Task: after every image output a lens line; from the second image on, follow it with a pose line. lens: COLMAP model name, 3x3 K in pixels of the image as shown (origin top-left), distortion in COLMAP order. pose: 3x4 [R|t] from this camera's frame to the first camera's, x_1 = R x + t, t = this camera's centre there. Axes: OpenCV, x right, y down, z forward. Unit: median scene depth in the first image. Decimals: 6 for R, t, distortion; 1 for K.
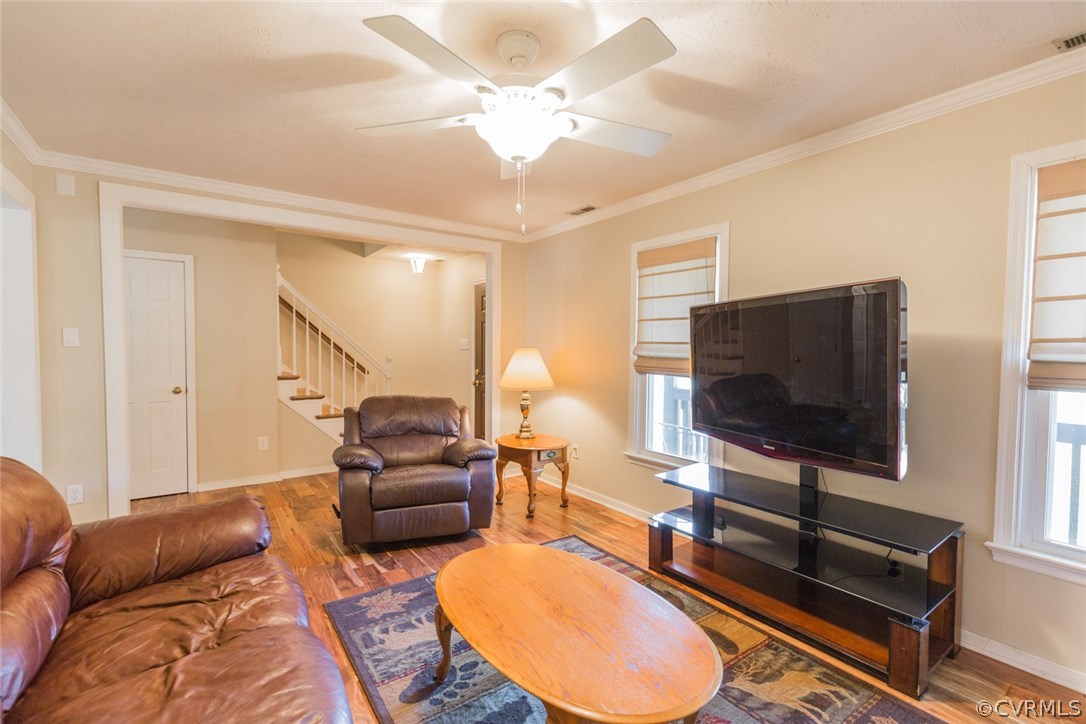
lens RADIAL K [[489.4, 0, 550.5], [0, 489.4, 363.9], [0, 0, 1]] dist [0.001656, -0.001118]
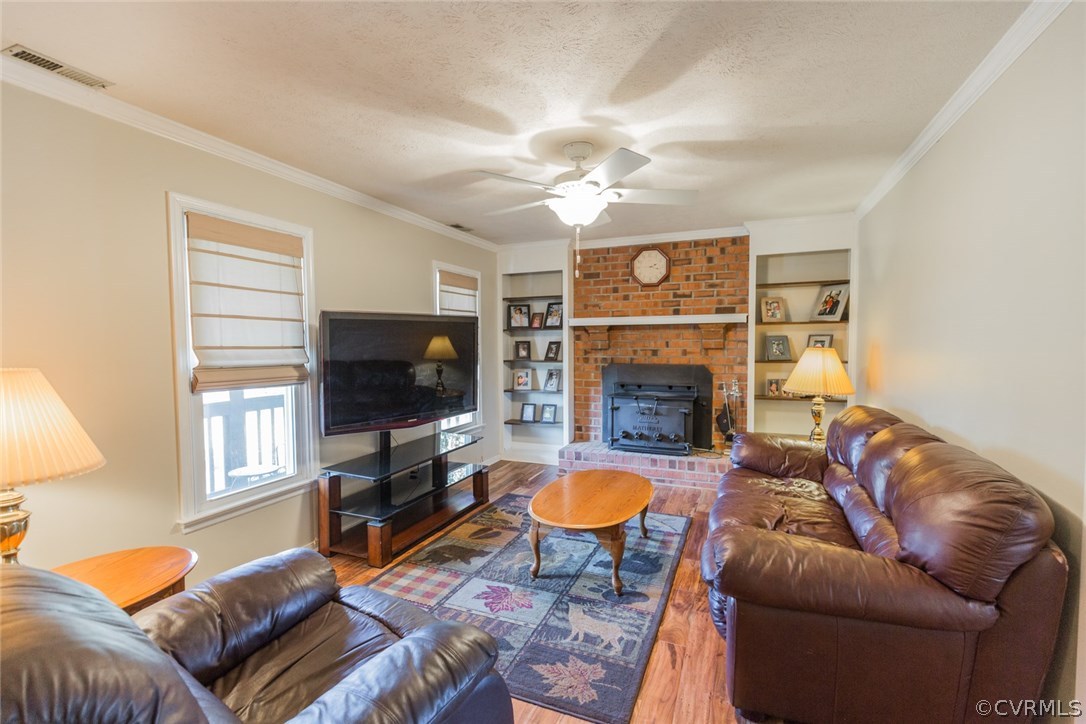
lens RADIAL K [[489.4, 0, 545.4], [0, 489.4, 362.0], [0, 0, 1]] dist [0.001656, -0.001118]
pose [[-0.525913, -0.036023, 0.849775, -1.041774], [0.035176, 0.997327, 0.064048, -0.080878], [-0.849811, 0.063575, -0.523240, 1.528182]]
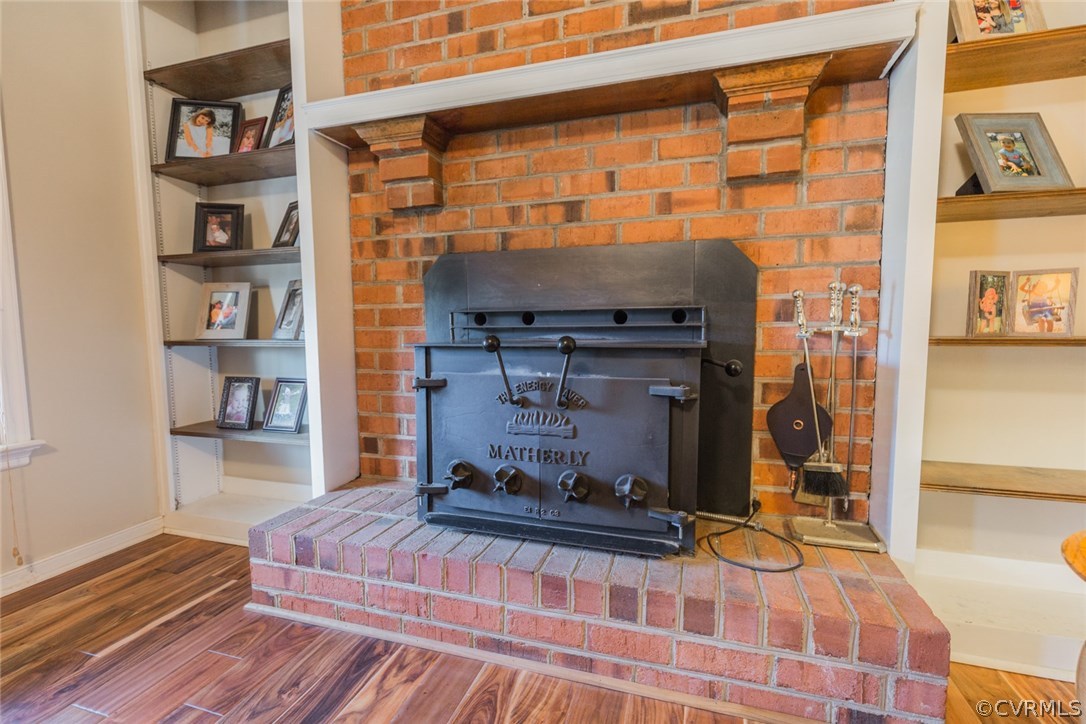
lens RADIAL K [[489.4, 0, 546.0], [0, 489.4, 363.4], [0, 0, 1]] dist [0.001656, -0.001118]
pose [[-0.590474, -0.060057, 0.804819, -0.396881], [0.033652, 0.994528, 0.098903, 0.079538], [-0.806355, 0.085484, -0.585222, 0.850341]]
